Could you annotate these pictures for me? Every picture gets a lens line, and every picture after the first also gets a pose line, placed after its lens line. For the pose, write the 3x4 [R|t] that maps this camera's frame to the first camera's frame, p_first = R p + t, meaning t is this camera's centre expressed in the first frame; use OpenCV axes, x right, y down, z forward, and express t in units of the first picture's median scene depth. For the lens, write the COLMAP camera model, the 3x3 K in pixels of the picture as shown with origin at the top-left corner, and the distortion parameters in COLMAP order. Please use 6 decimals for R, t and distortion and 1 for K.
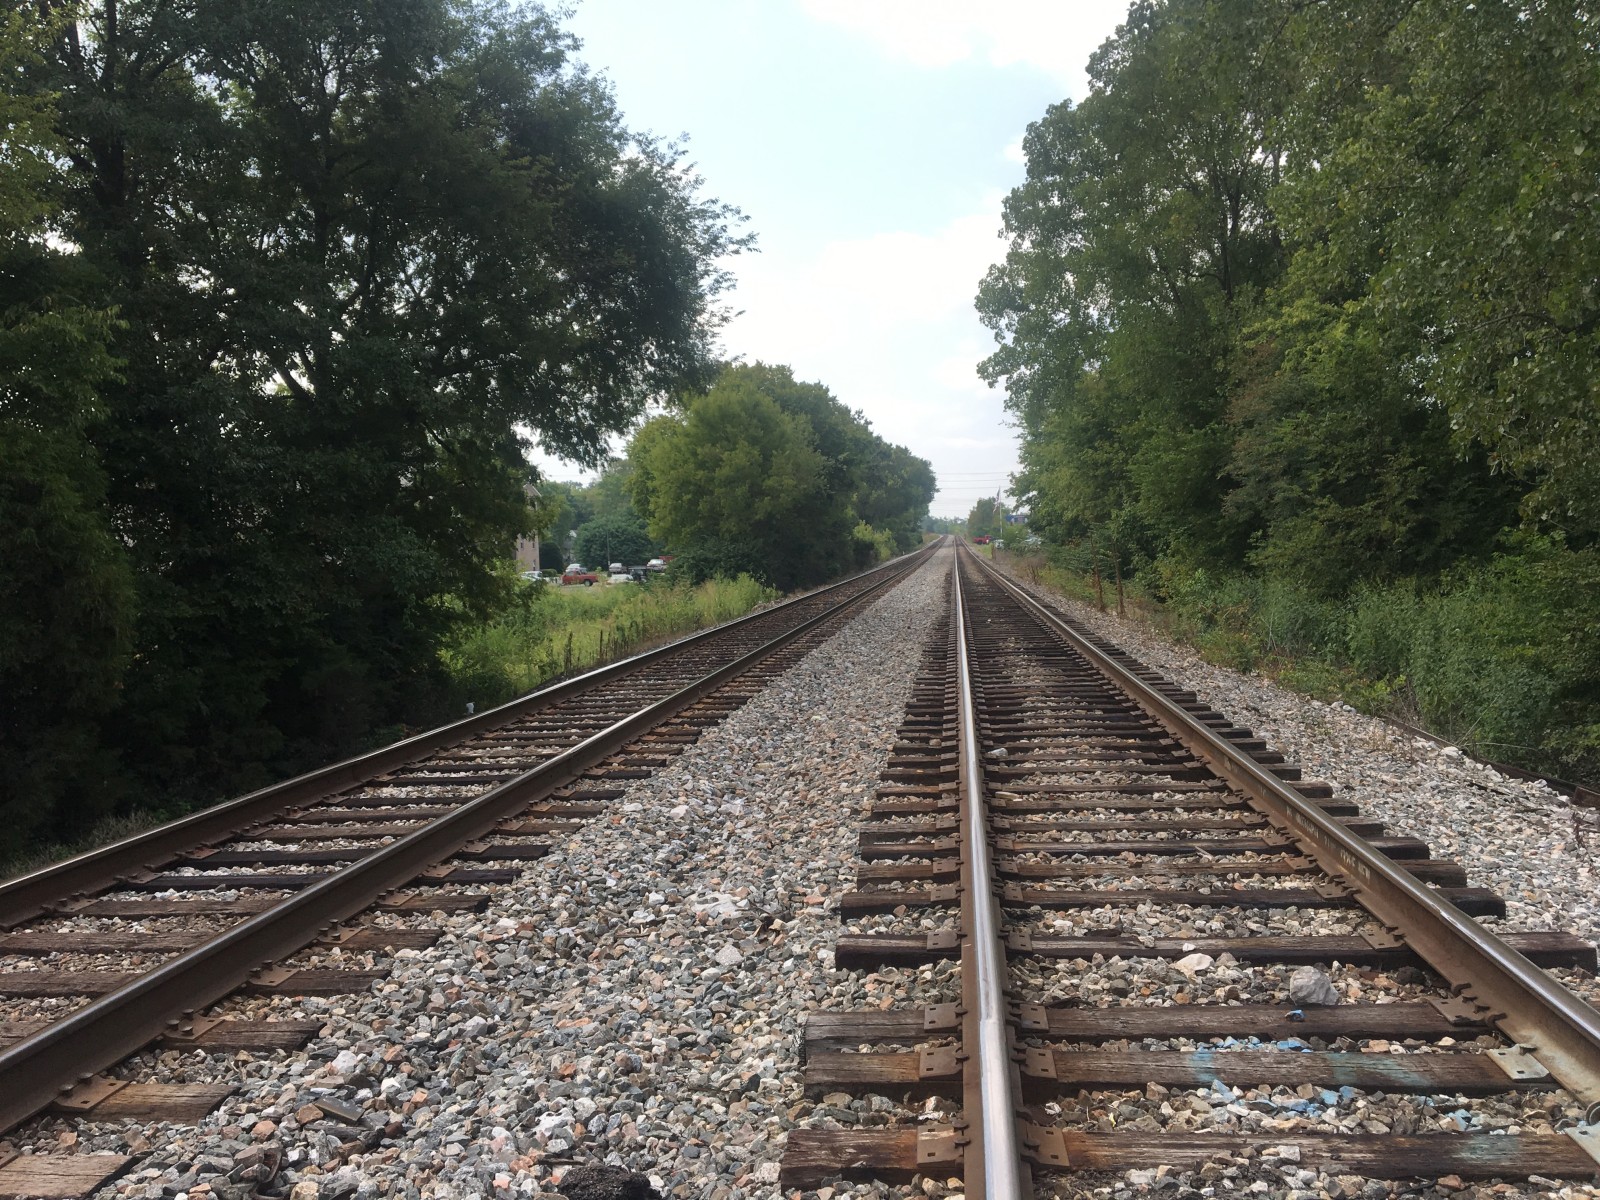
lens RADIAL K [[1358.9, 0, 785.6], [0, 1358.9, 601.3], [0, 0, 1]] dist [0.110715, -0.176697]
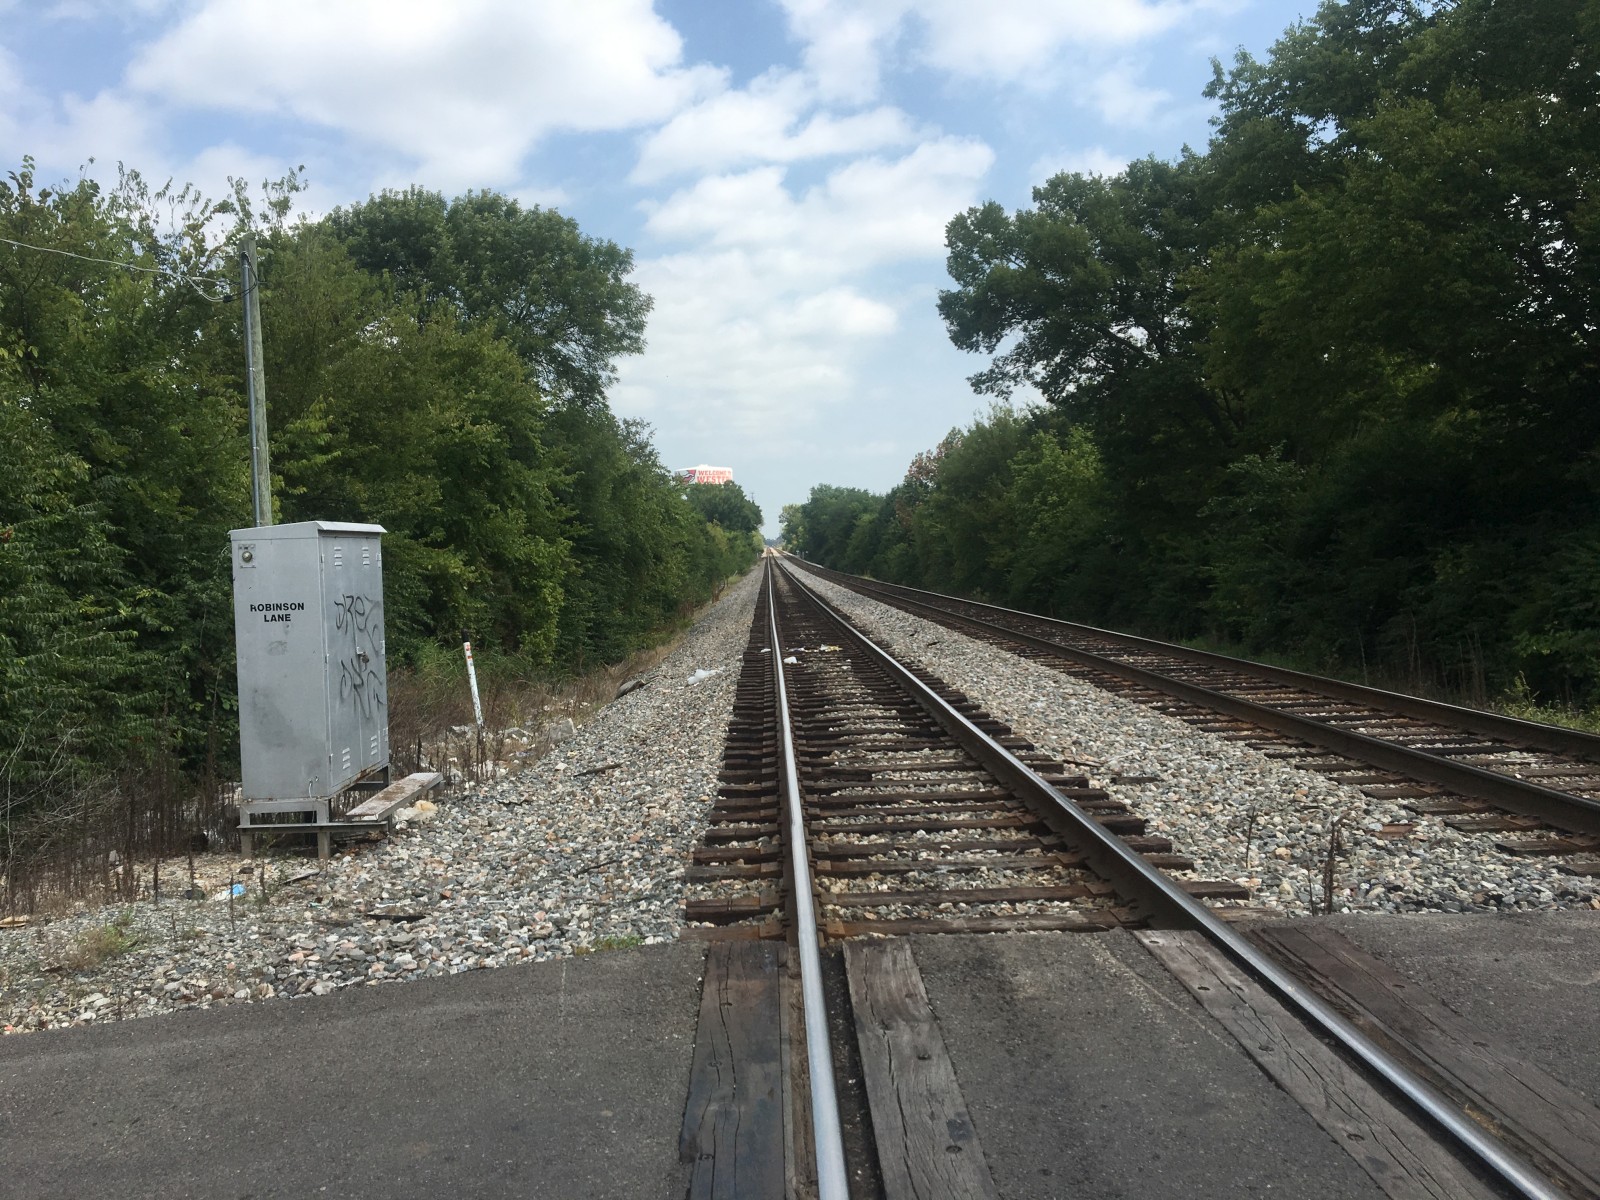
lens RADIAL K [[1358.9, 0, 785.6], [0, 1358.9, 601.3], [0, 0, 1]] dist [0.110715, -0.176697]
pose [[0.990935, -0.010590, 0.133924, -0.047731], [0.013663, 0.999664, -0.022047, 0.013217], [-0.133646, 0.023677, 0.990746, -0.359718]]
